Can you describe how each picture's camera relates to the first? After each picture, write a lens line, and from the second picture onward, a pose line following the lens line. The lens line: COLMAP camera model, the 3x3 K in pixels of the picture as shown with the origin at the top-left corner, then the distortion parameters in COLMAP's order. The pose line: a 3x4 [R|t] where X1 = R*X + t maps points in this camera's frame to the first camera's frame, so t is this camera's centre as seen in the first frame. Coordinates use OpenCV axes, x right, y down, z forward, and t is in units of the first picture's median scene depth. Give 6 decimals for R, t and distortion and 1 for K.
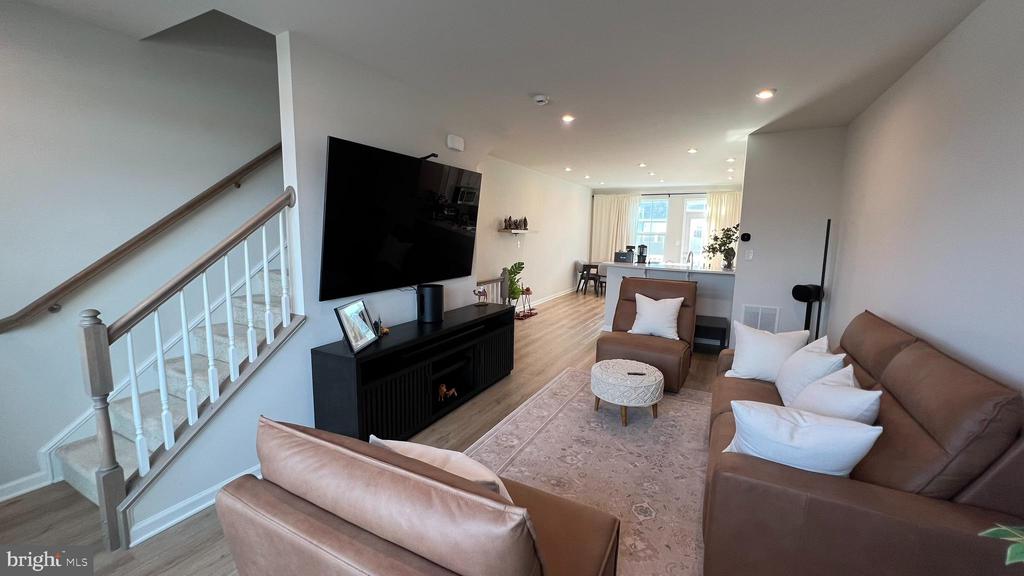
lens RADIAL K [[411.1, 0, 512.0], [0, 411.1, 288.0], [0, 0, 1]] dist [0.001692, -0.000011]
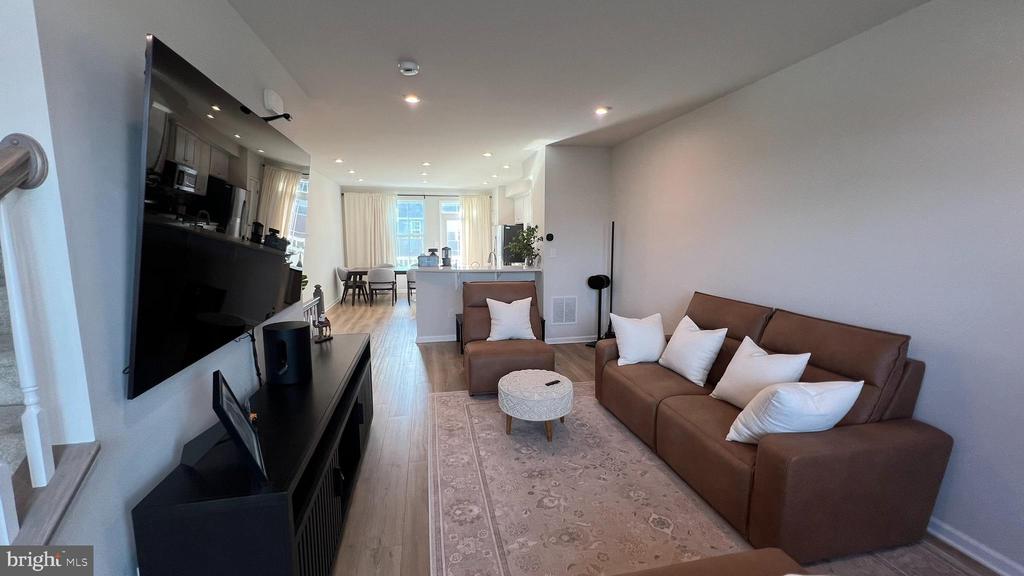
lens RADIAL K [[411.1, 0, 512.0], [0, 411.1, 288.0], [0, 0, 1]] dist [0.001692, -0.000011]
pose [[0.768609, -0.100328, 0.631803, -0.263913], [0.101599, 0.994235, 0.034282, -0.039571], [-0.631600, 0.037841, 0.774371, 0.236484]]
